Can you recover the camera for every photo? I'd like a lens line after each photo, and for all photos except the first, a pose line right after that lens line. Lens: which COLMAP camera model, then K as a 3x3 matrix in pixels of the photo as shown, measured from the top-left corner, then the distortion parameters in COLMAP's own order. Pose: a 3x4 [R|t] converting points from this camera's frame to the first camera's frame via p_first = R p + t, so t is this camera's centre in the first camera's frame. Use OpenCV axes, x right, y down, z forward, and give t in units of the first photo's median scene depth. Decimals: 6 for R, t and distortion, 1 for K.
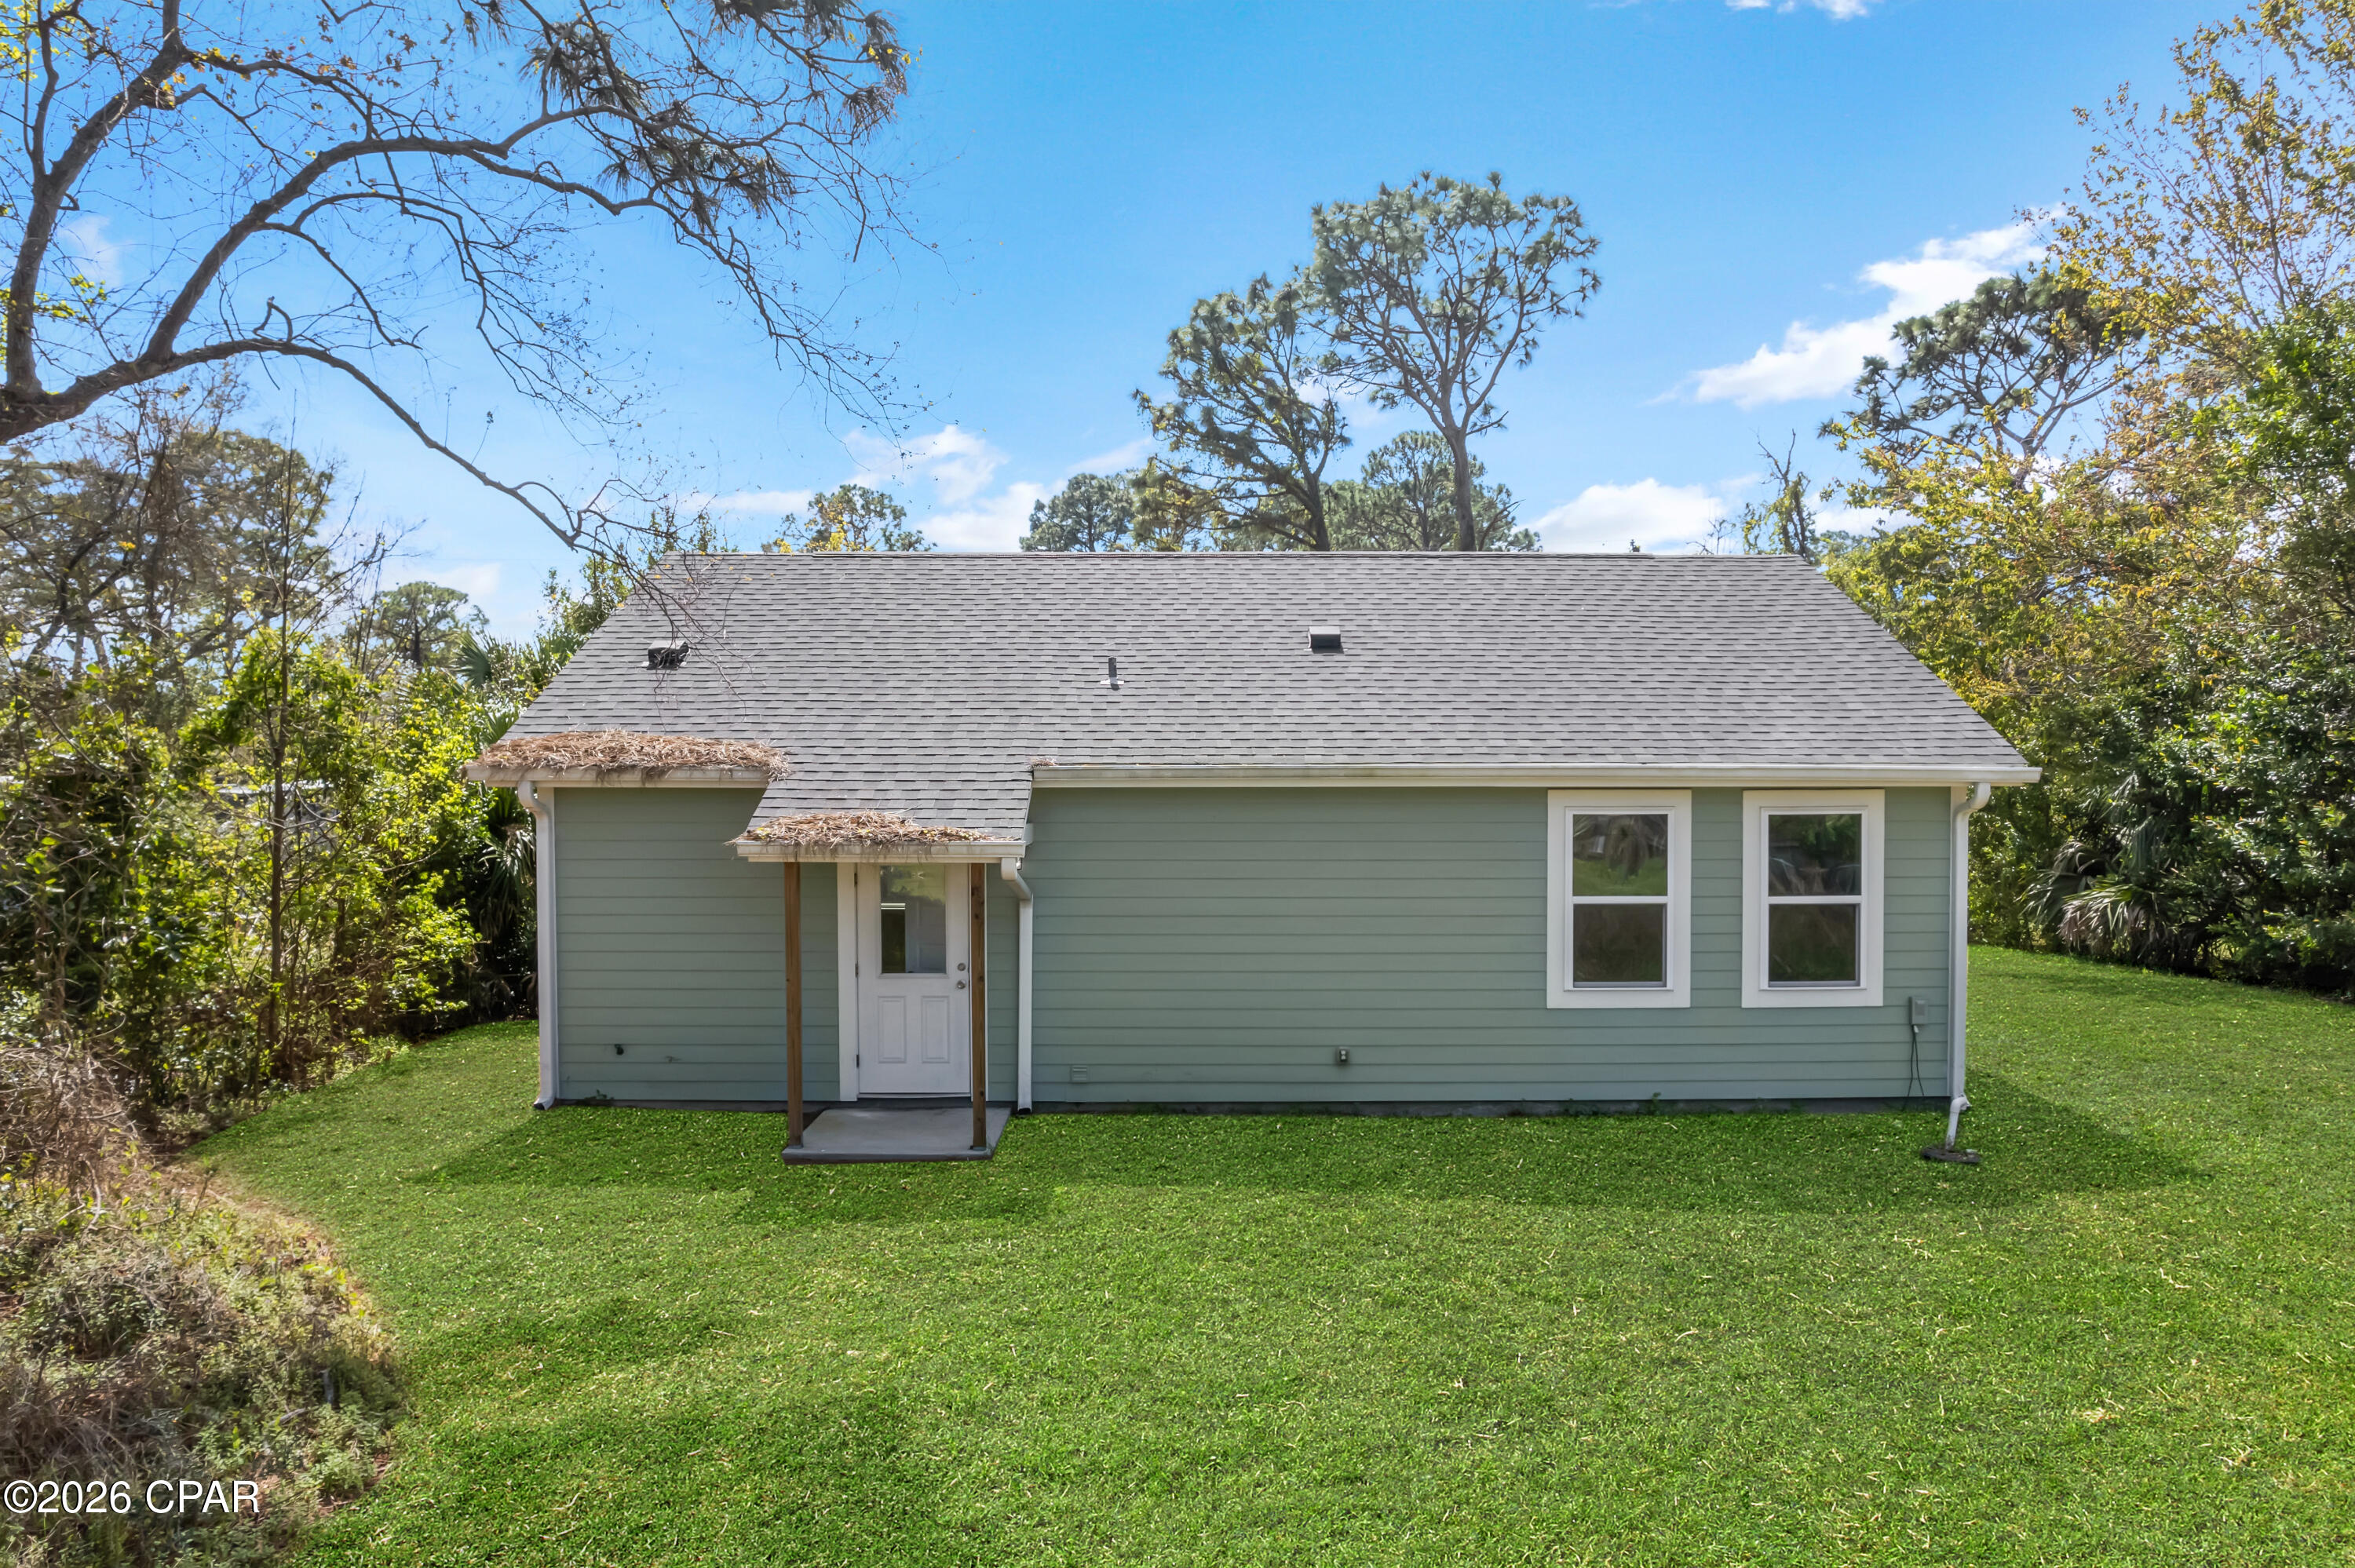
lens RADIAL K [[1481.1, 0, 1177.5], [0, 1481.1, 784.0], [0, 0, 1]] dist [-0.061898, 0.054482]
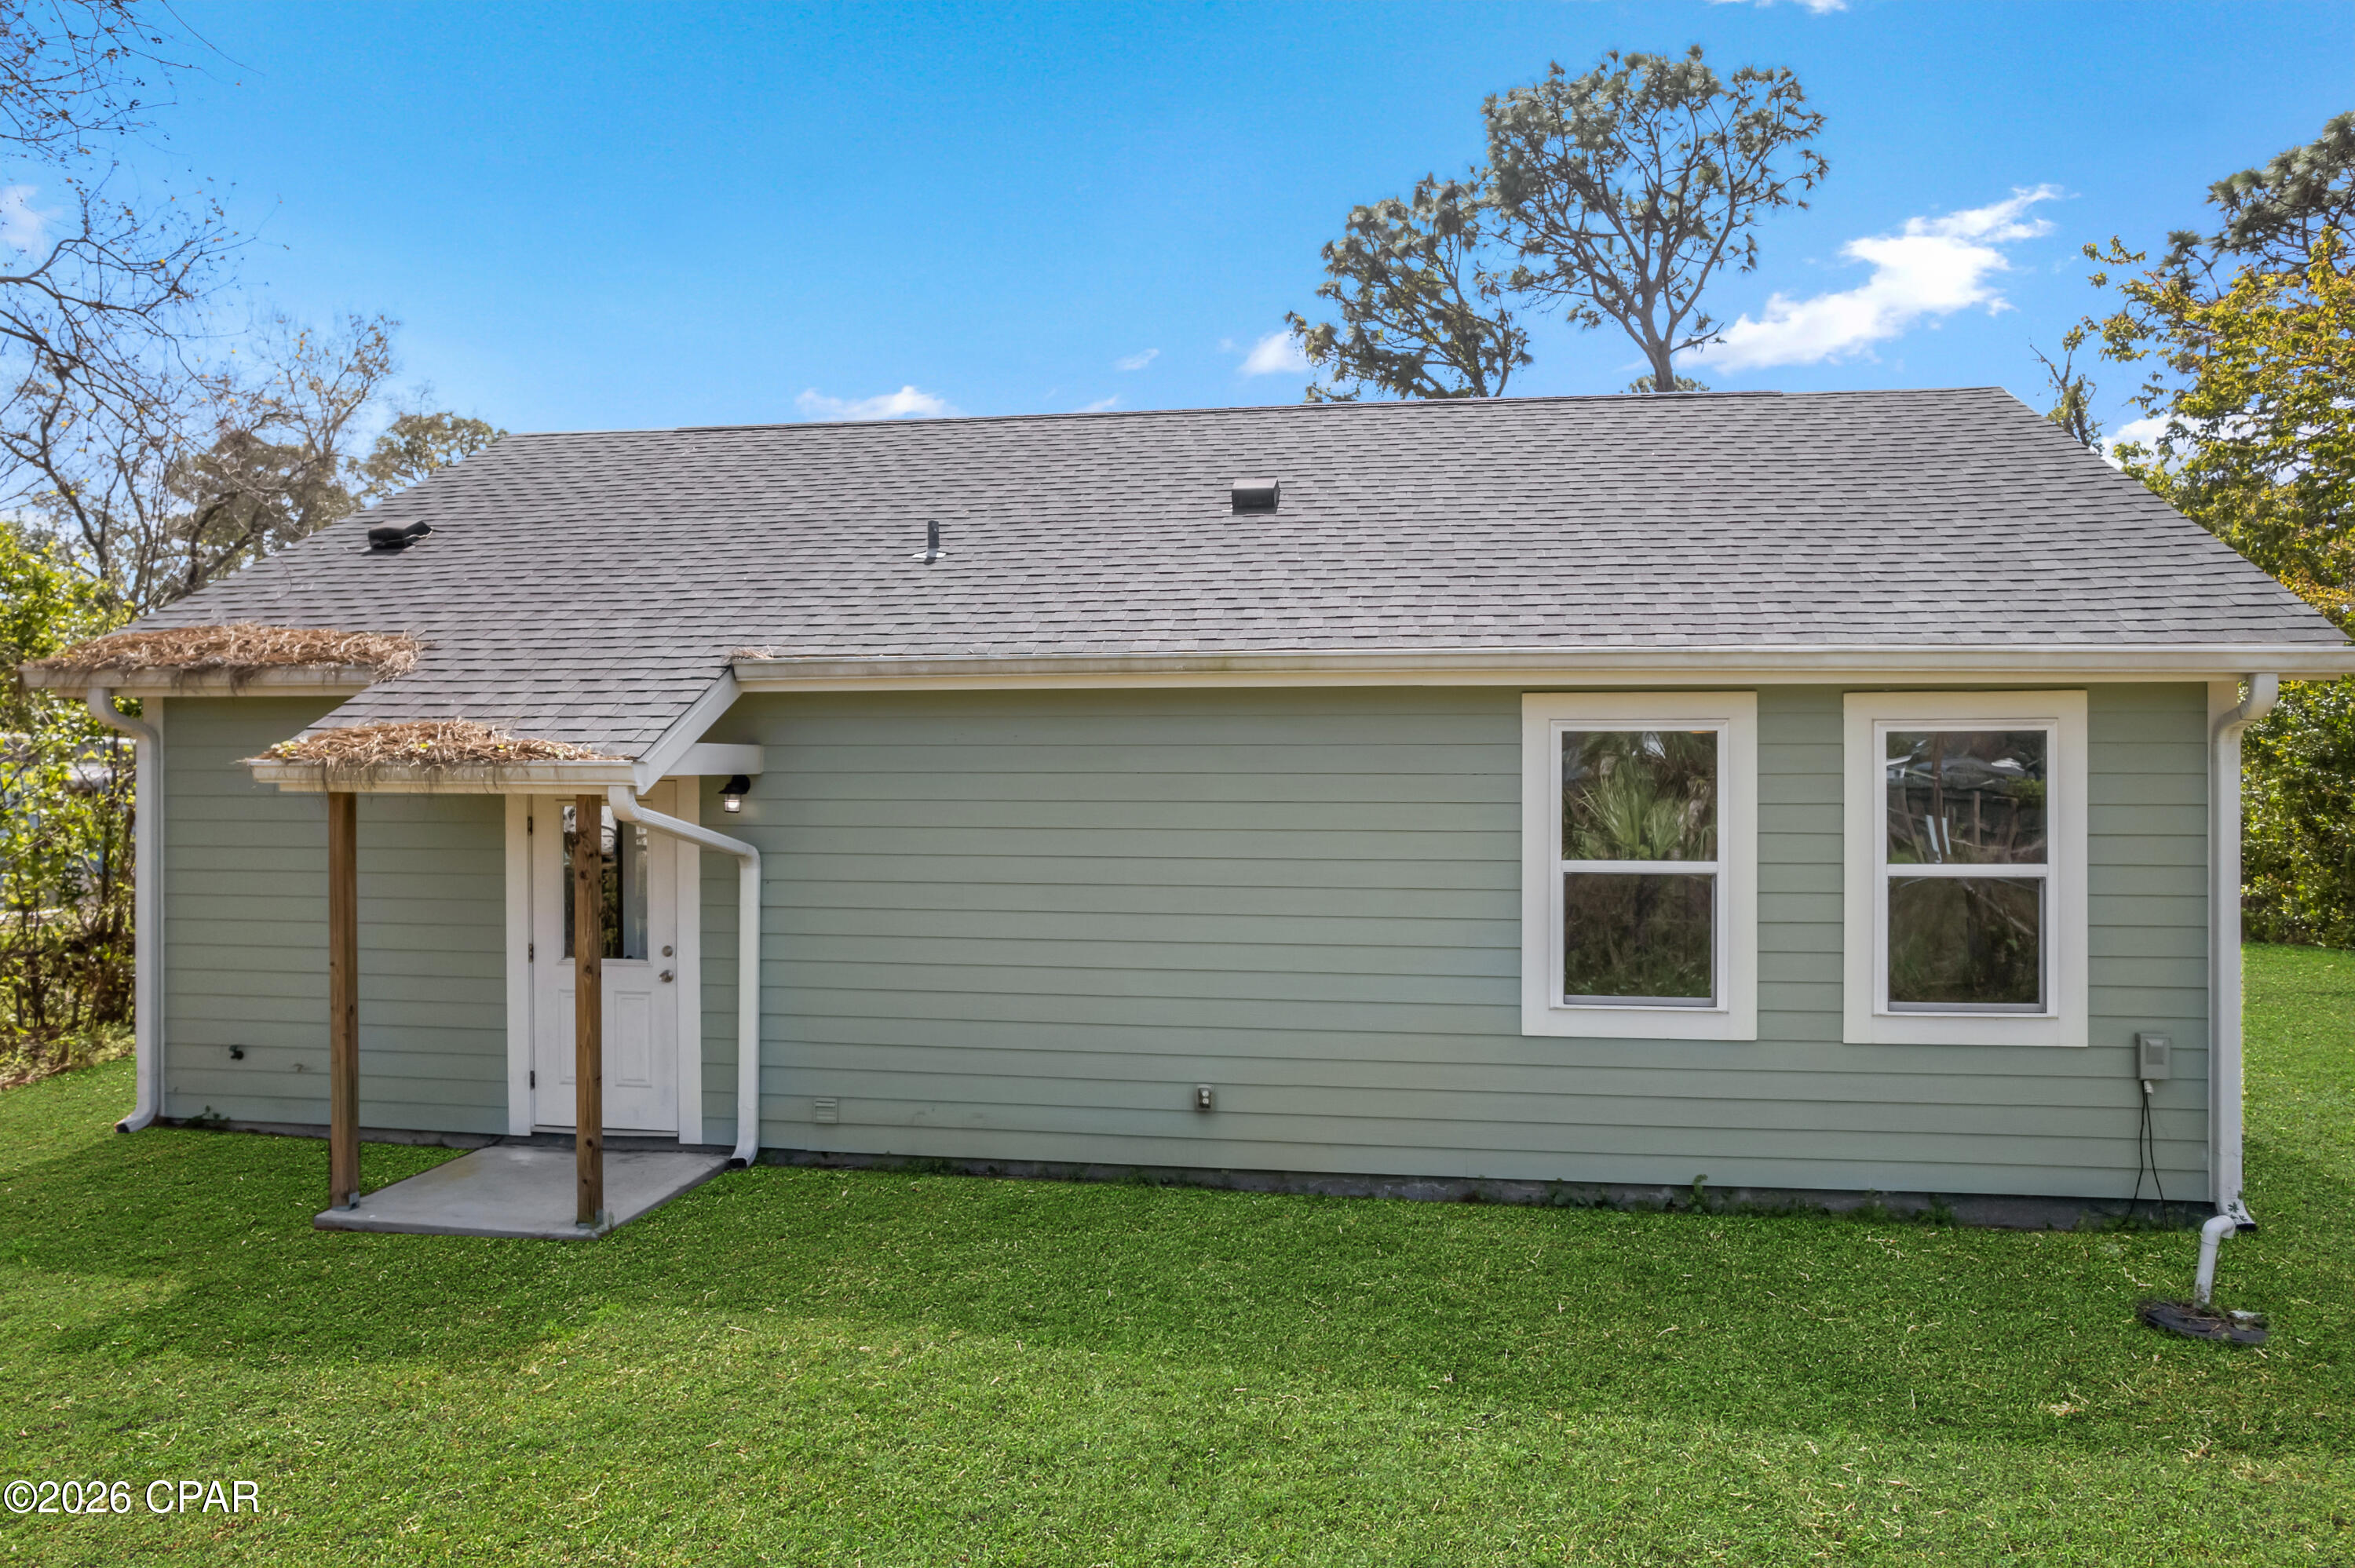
lens RADIAL K [[1531.5, 0, 1179.1], [0, 1531.5, 728.5], [0, 0, 1]] dist [-0.072760, 0.062797]
pose [[0.987809, -0.002739, -0.155648, 0.182950], [-0.000752, 0.999750, -0.022366, 0.030217], [0.155671, 0.022210, 0.987559, 0.286251]]
